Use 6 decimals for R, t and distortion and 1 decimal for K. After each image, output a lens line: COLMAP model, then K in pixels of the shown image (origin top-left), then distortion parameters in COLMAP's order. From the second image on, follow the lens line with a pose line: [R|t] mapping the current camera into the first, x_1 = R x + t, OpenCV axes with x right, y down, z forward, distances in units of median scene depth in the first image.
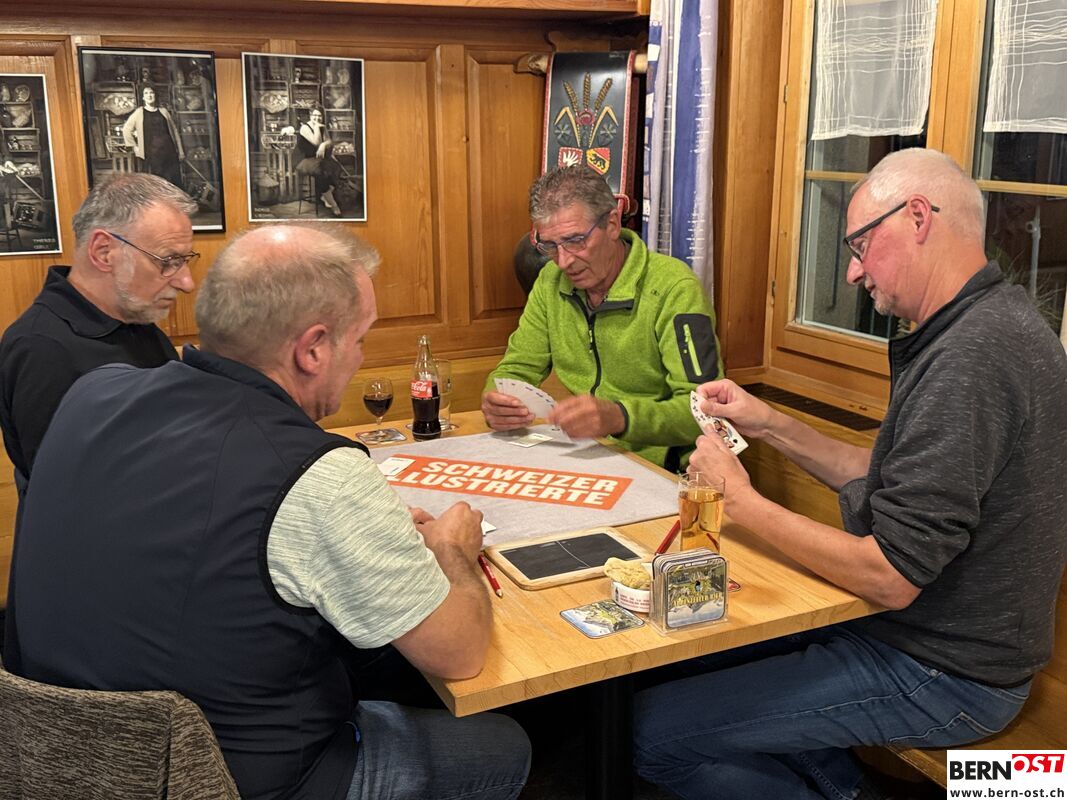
lens RADIAL K [[1128.1, 0, 533.1], [0, 1128.1, 395.4], [0, 0, 1]] dist [0.018265, 0.000000]
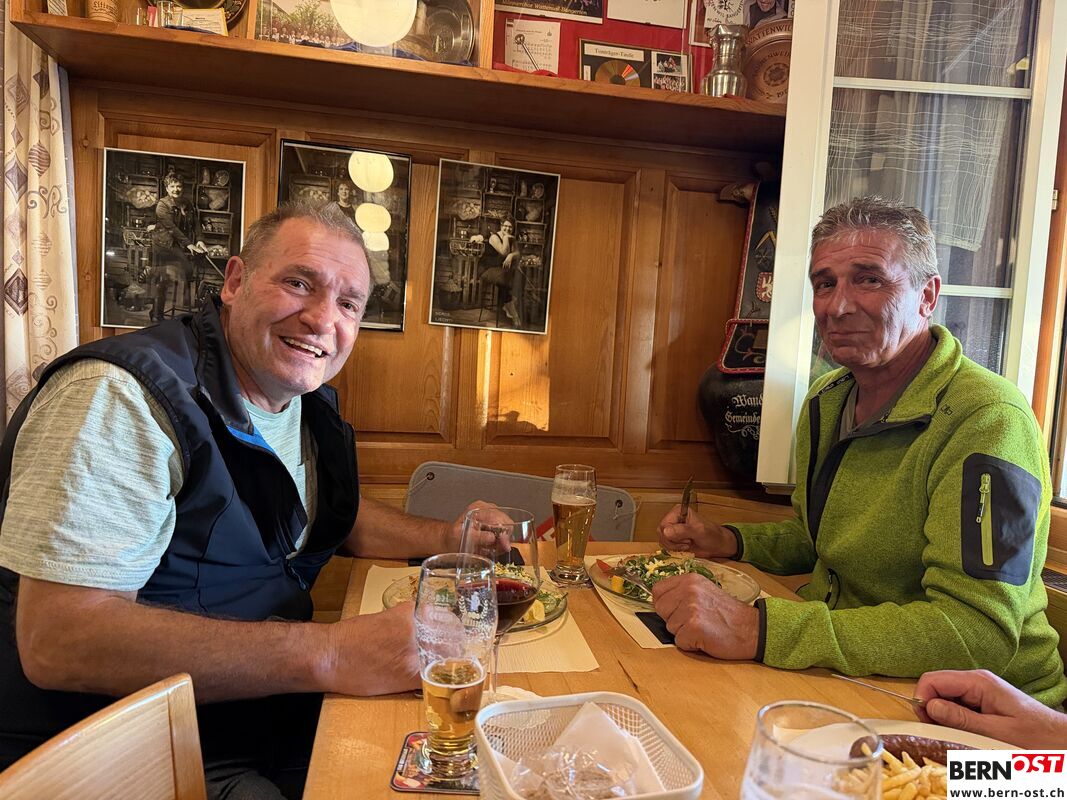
lens RADIAL K [[709.9, 0, 532.9], [0, 709.9, 373.6], [0, 0, 1]] dist [0.046836, 0.000313]
pose [[0.959559, 0.079070, -0.270175, 0.010675], [-0.129069, 0.976495, -0.172621, -0.014499], [0.250176, 0.200511, 0.947210, 0.435857]]
